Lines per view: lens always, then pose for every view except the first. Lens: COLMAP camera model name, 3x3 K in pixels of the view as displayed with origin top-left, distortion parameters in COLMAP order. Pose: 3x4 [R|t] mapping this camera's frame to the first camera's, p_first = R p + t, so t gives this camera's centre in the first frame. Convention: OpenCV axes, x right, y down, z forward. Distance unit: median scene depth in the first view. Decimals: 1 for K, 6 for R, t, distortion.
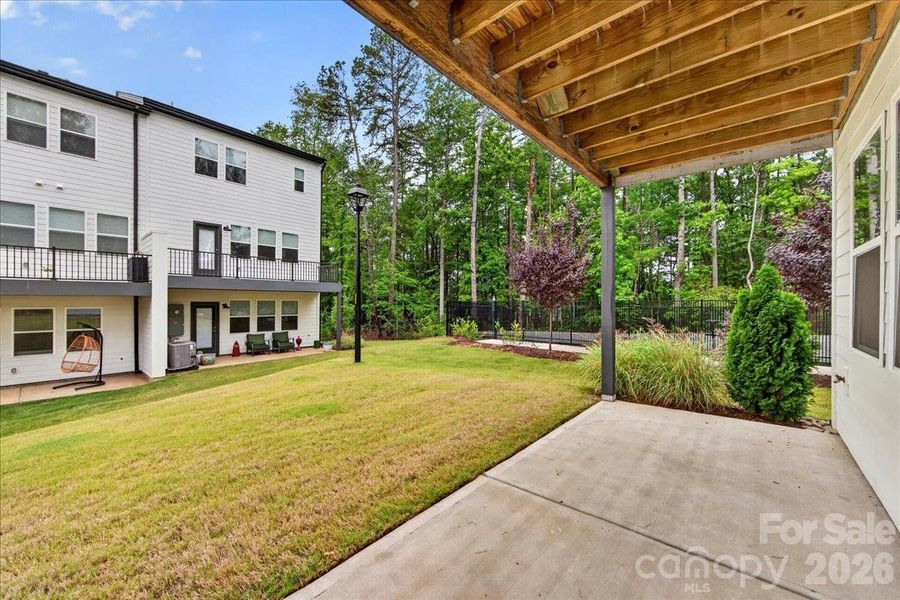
lens RADIAL K [[353.7, 0, 449.2], [0, 353.7, 297.6], [0, 0, 1]] dist [0.002838, -0.001864]
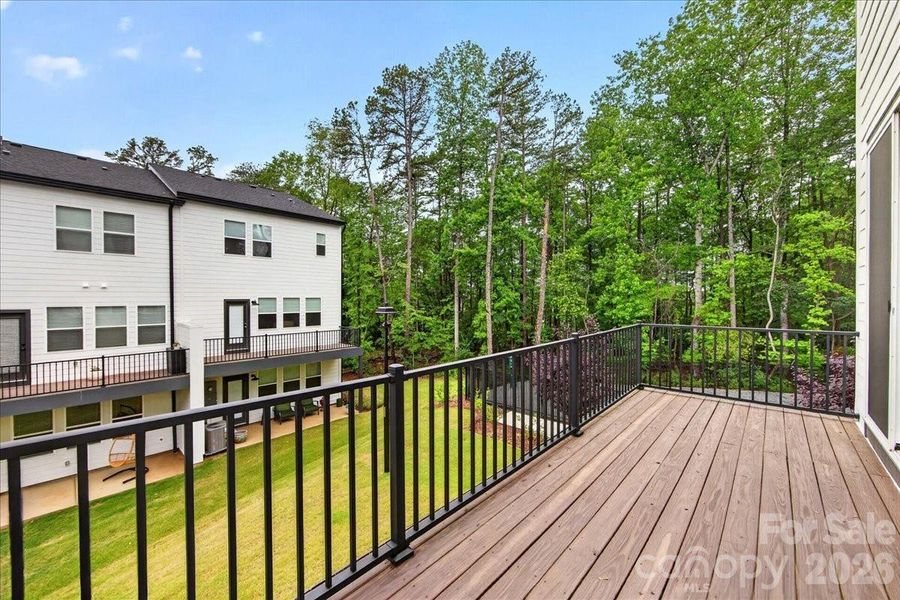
lens RADIAL K [[353.7, 0, 448.4], [0, 353.7, 301.2], [0, 0, 1]] dist [0.002838, -0.001864]
pose [[0.999271, -0.015949, -0.034686, -0.012526], [0.016022, 0.999870, 0.001836, -0.113080], [0.034653, -0.002390, 0.999397, -0.013381]]
